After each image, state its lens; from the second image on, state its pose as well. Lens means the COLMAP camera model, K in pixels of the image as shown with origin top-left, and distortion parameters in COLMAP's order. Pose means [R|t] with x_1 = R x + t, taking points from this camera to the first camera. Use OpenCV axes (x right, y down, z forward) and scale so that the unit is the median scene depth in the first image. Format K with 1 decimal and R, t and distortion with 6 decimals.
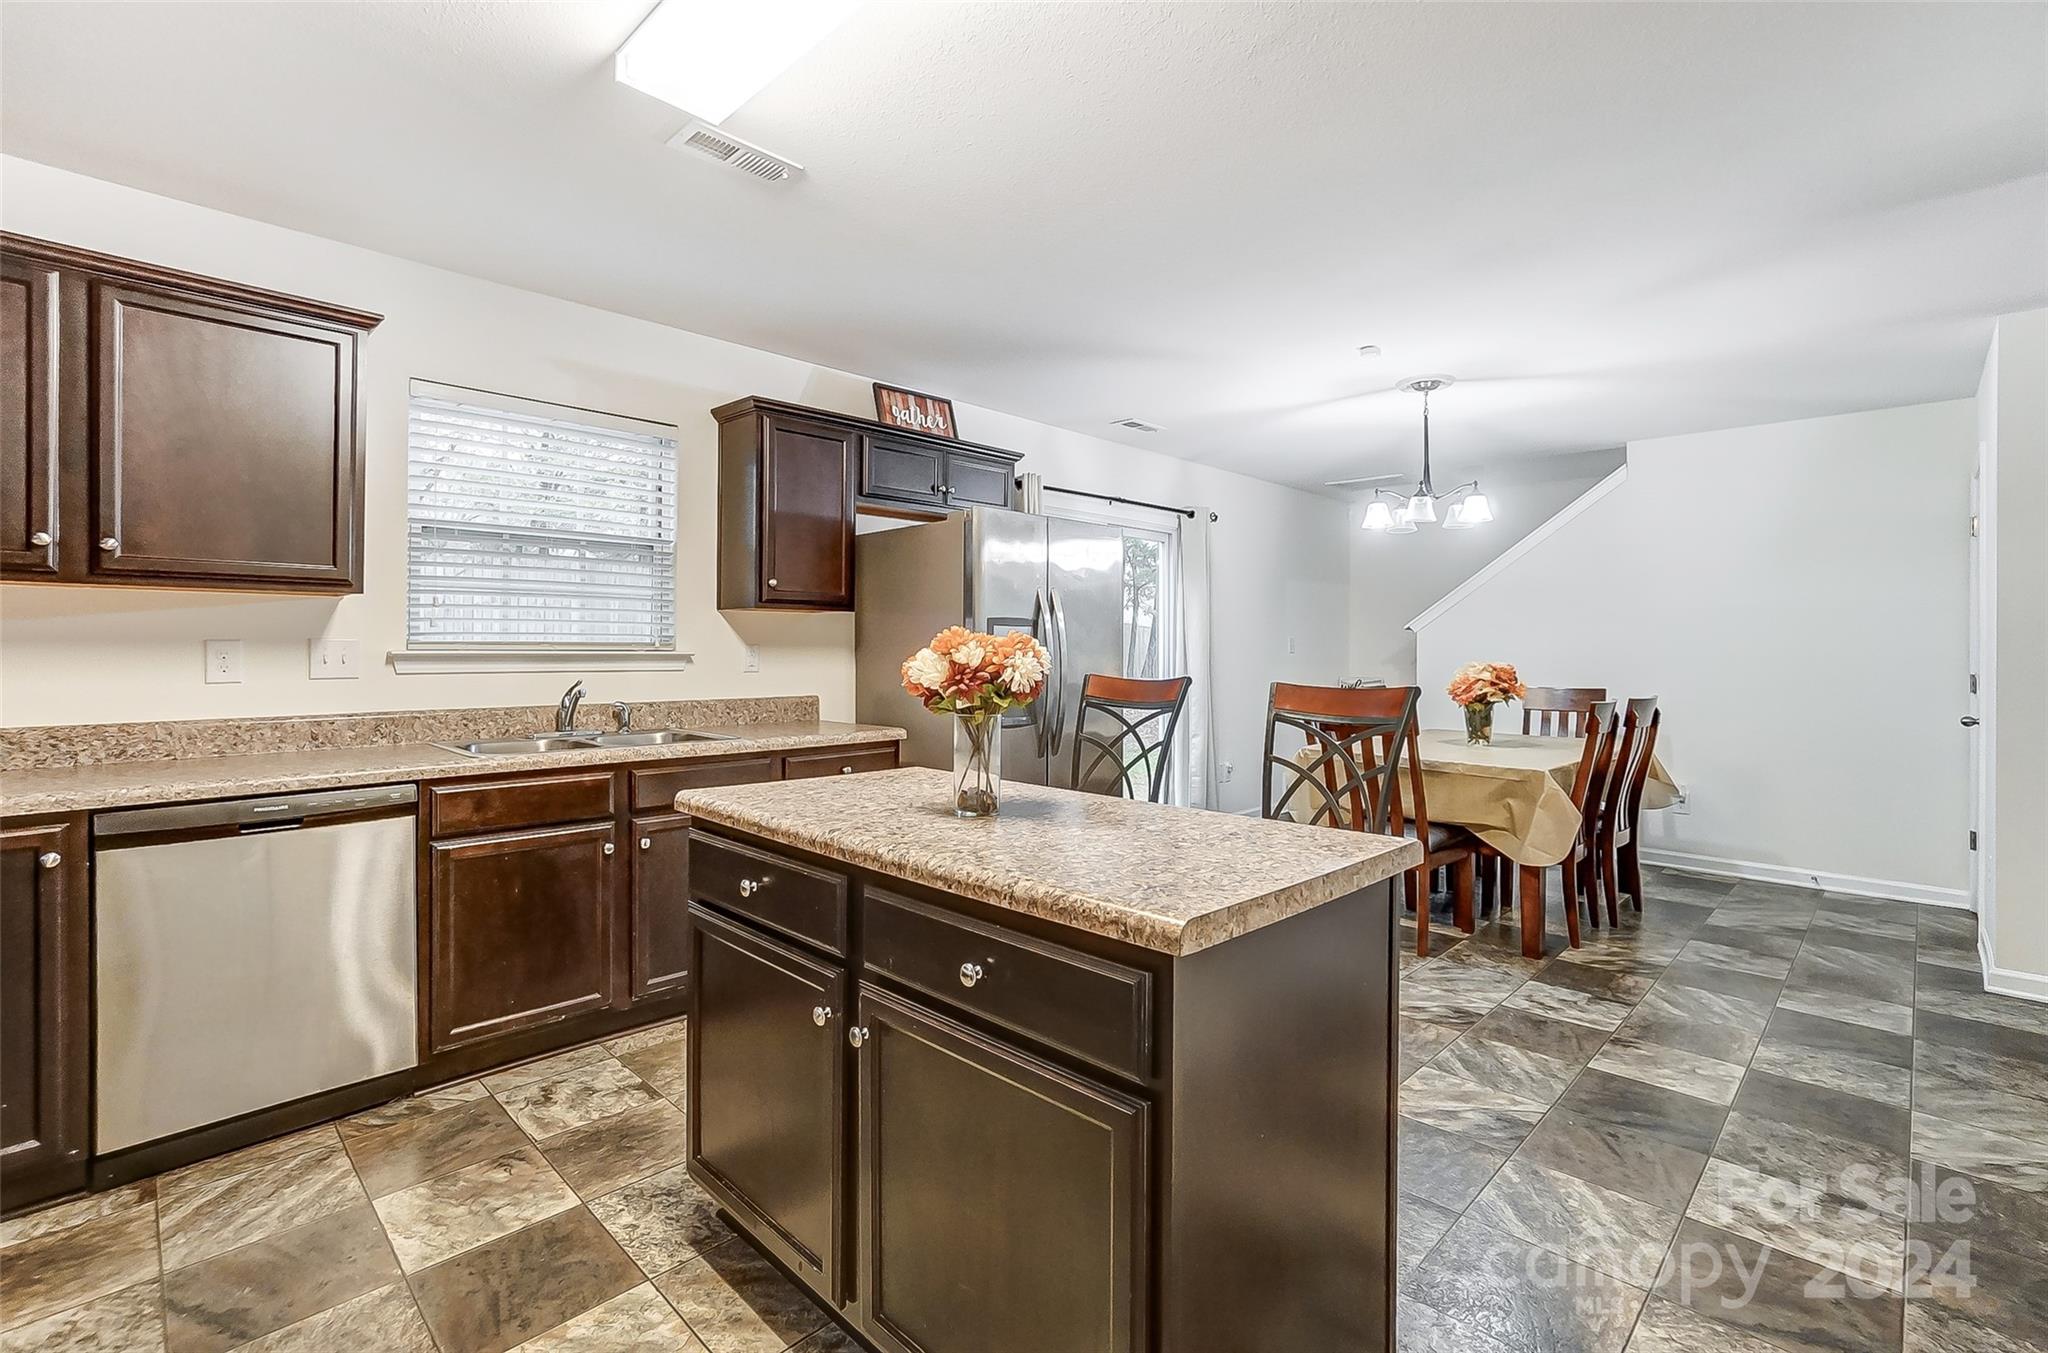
lens RADIAL K [[921.0, 0, 1020.0], [0, 921.0, 653.5], [0, 0, 1]] dist [-0.021652, 0.008652]
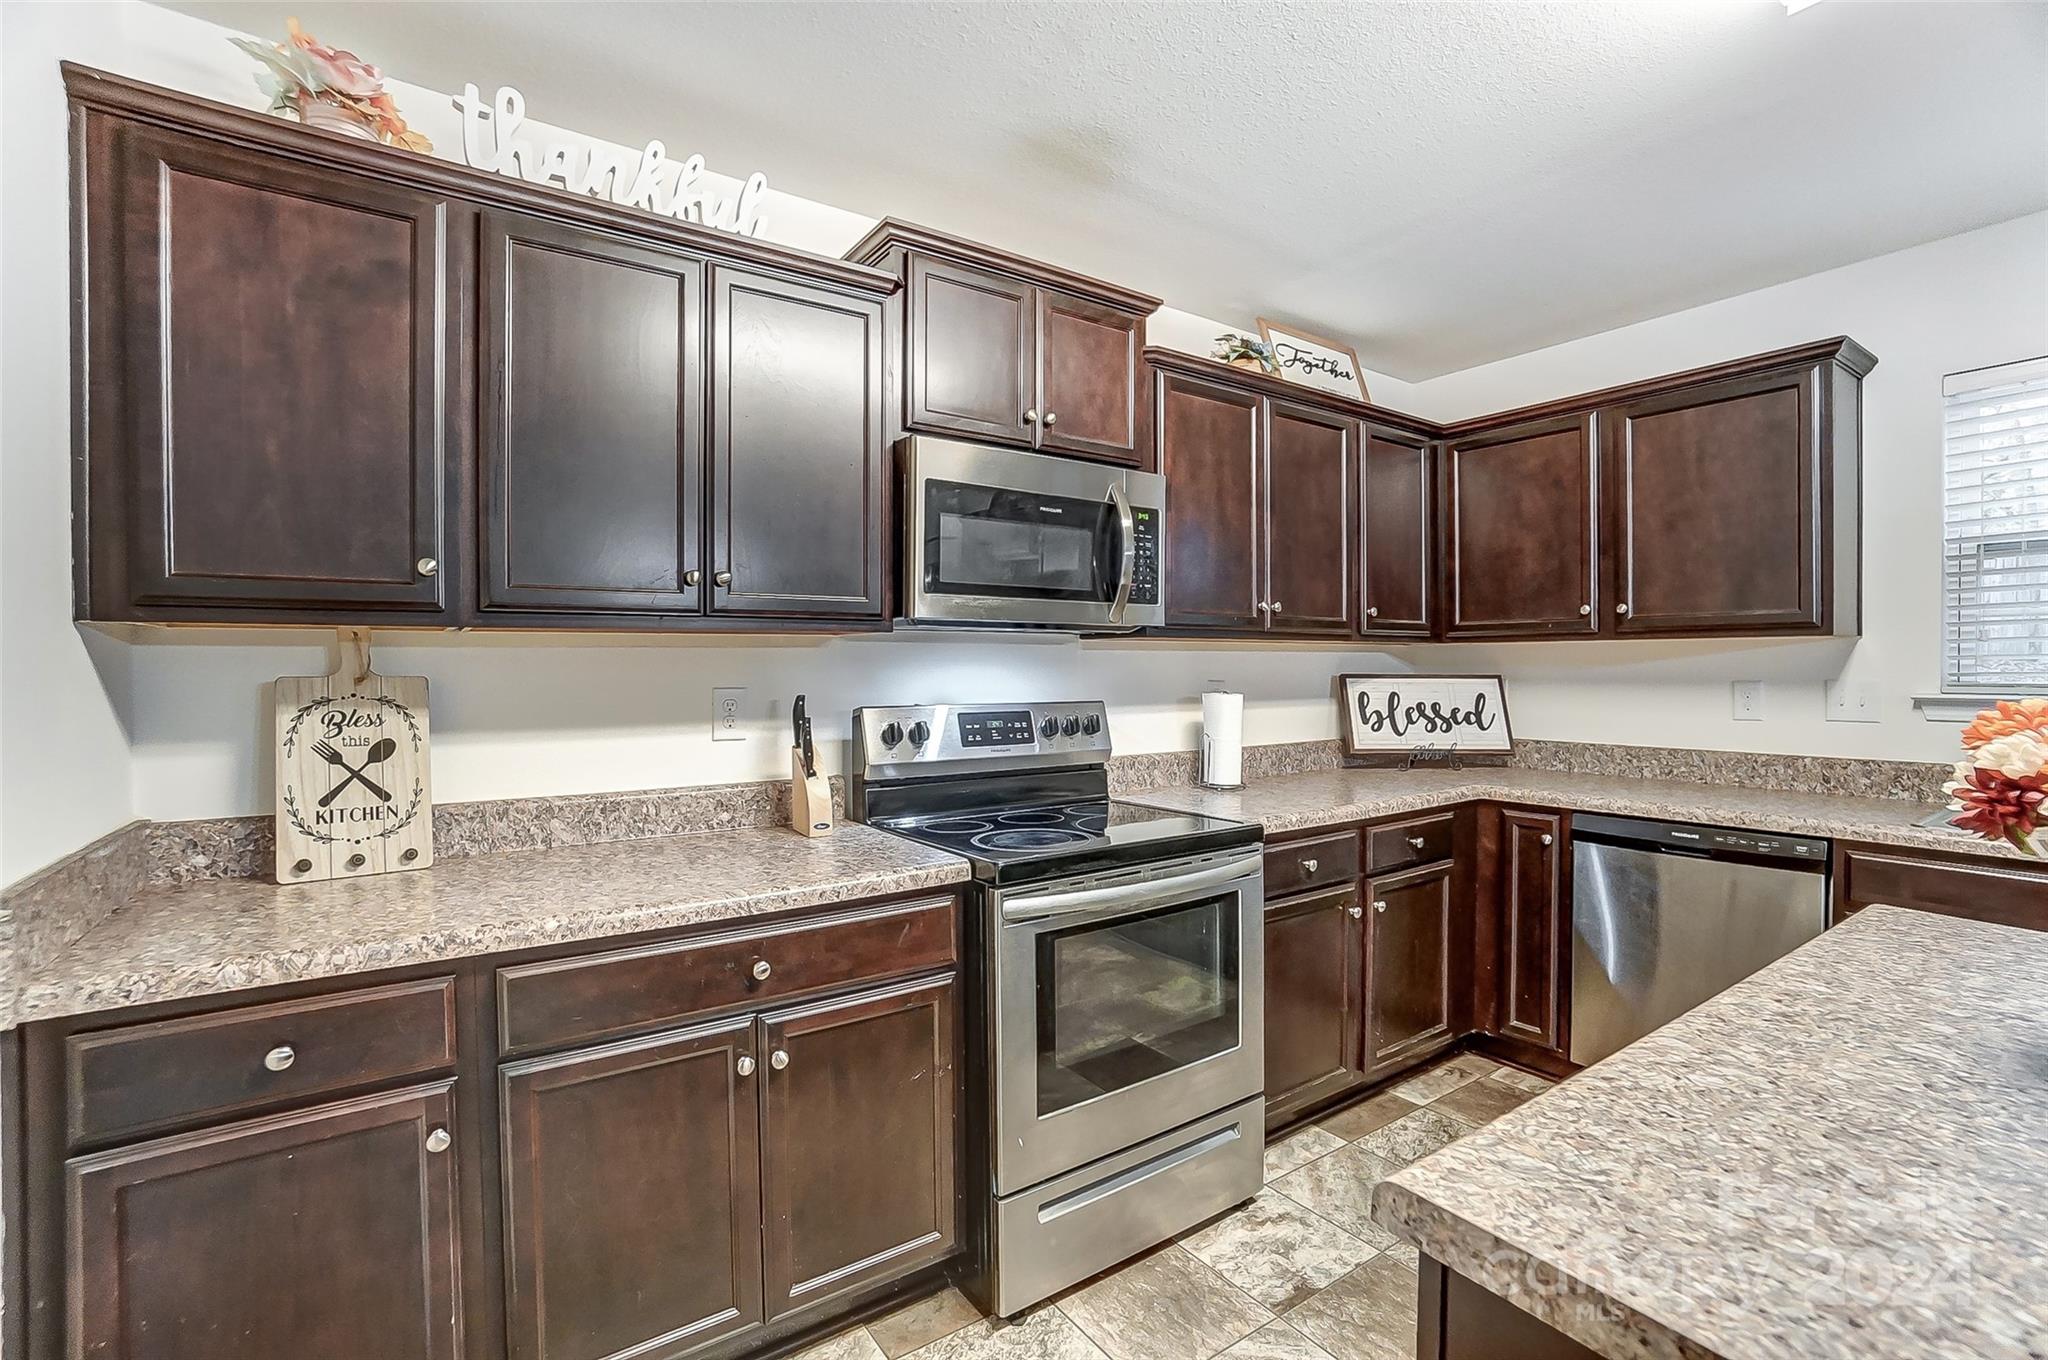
lens RADIAL K [[918.7, 0, 1037.8], [0, 918.7, 673.8], [0, 0, 1]] dist [-0.064579, 0.025693]
pose [[-0.179922, 0.007646, -0.983651, 0.333966], [-0.002634, 0.999962, 0.008255, -0.029907], [0.983677, 0.004077, -0.179895, 0.339570]]
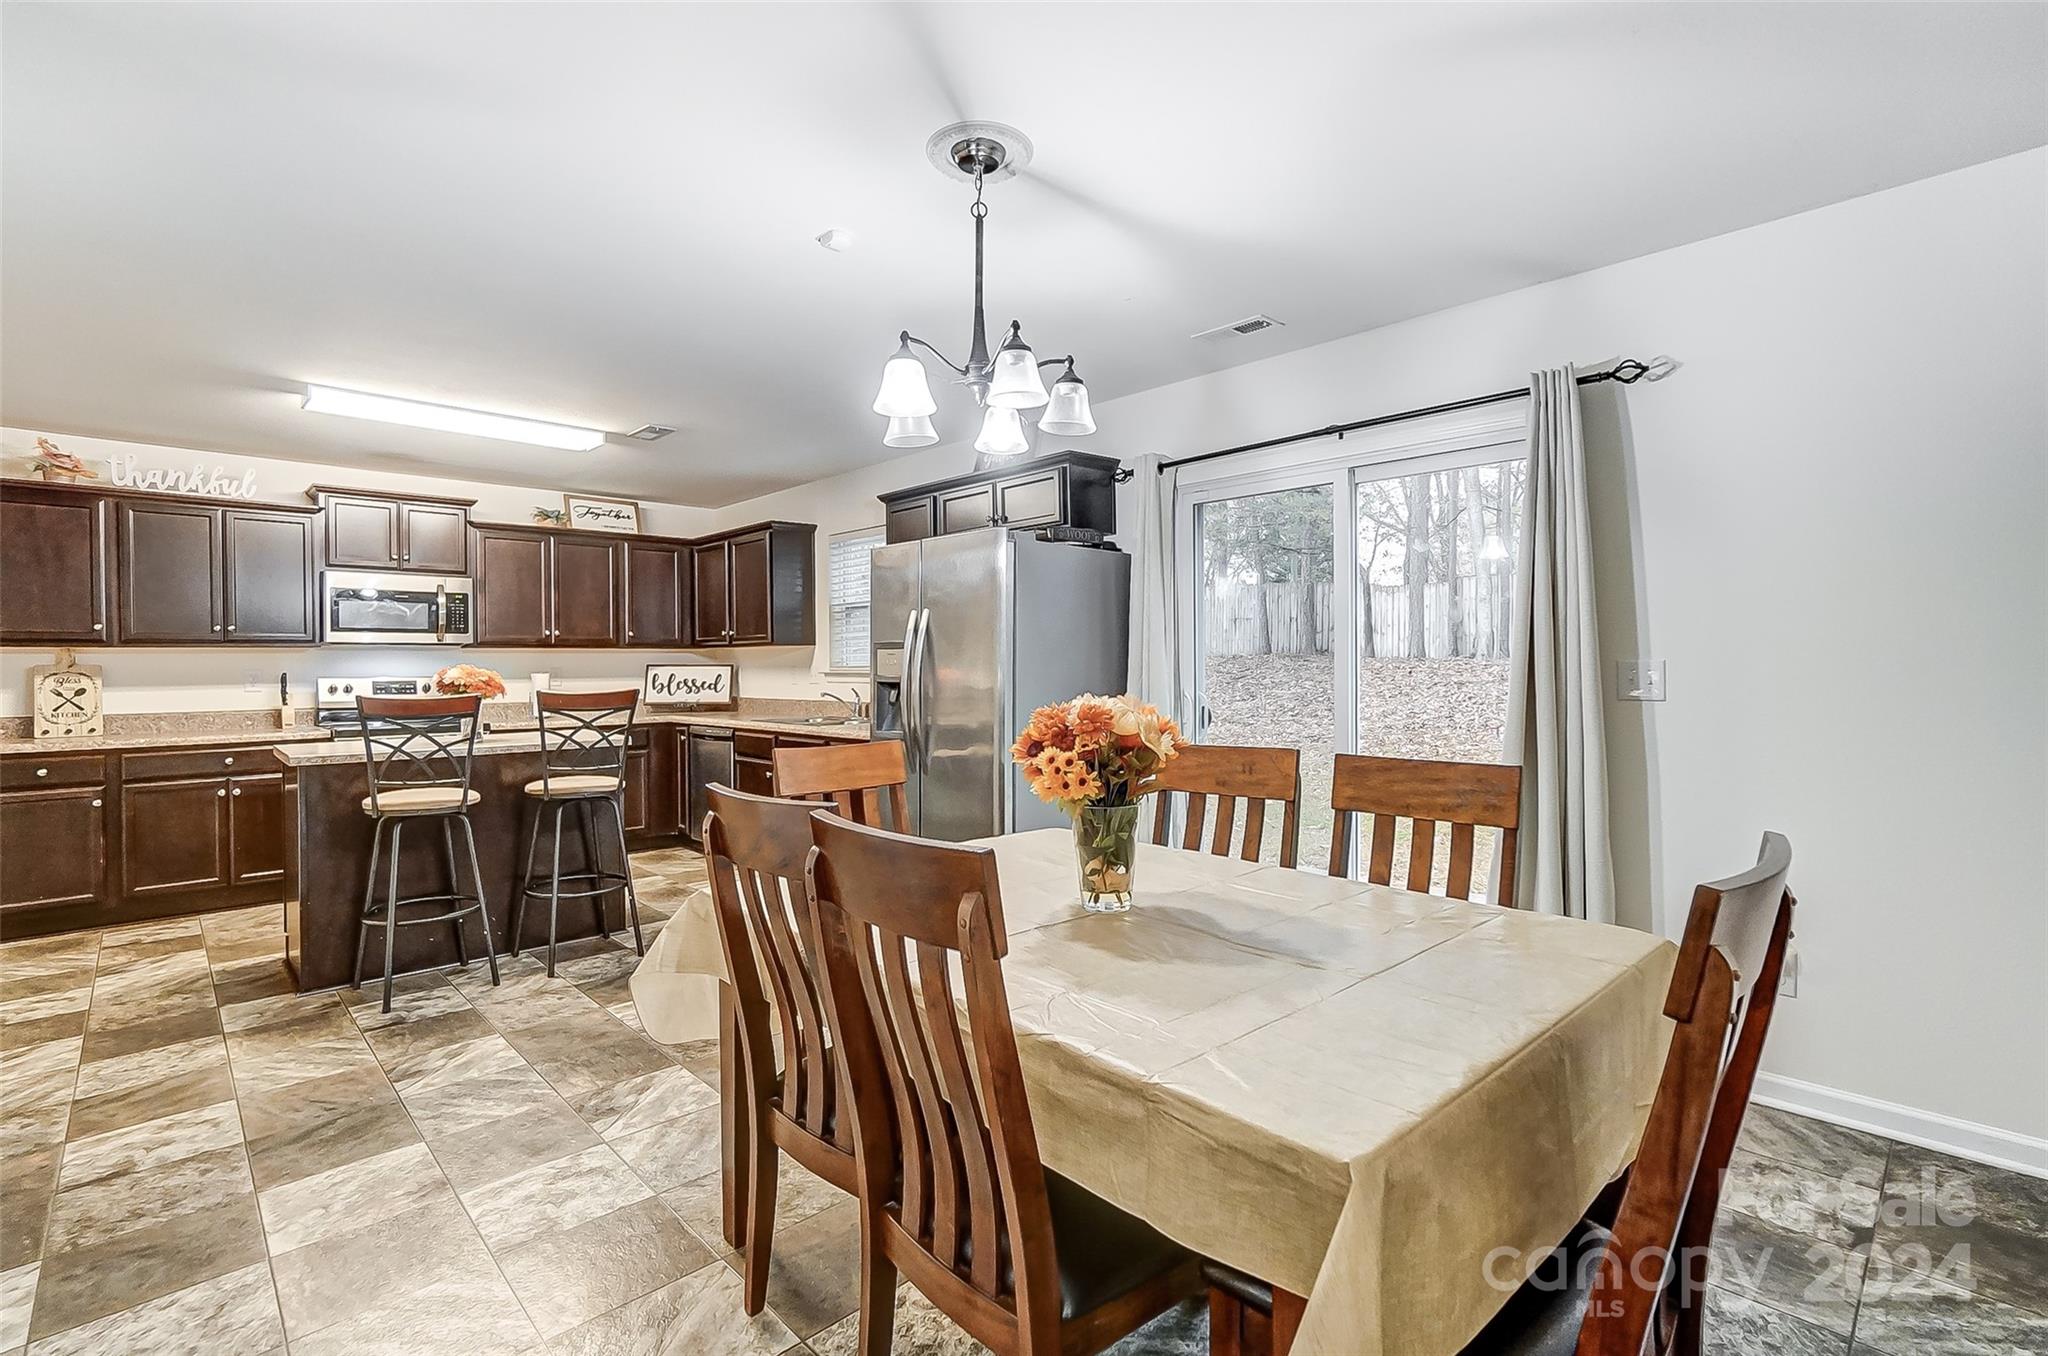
lens RADIAL K [[939.7, 0, 1020.8], [0, 939.7, 666.9], [0, 0, 1]] dist [-0.016240, 0.012949]
pose [[-0.032722, 0.000954, -0.999464, 1.541191], [0.003767, 0.999993, 0.000832, -0.012249], [0.999457, -0.003737, -0.032725, 1.640673]]
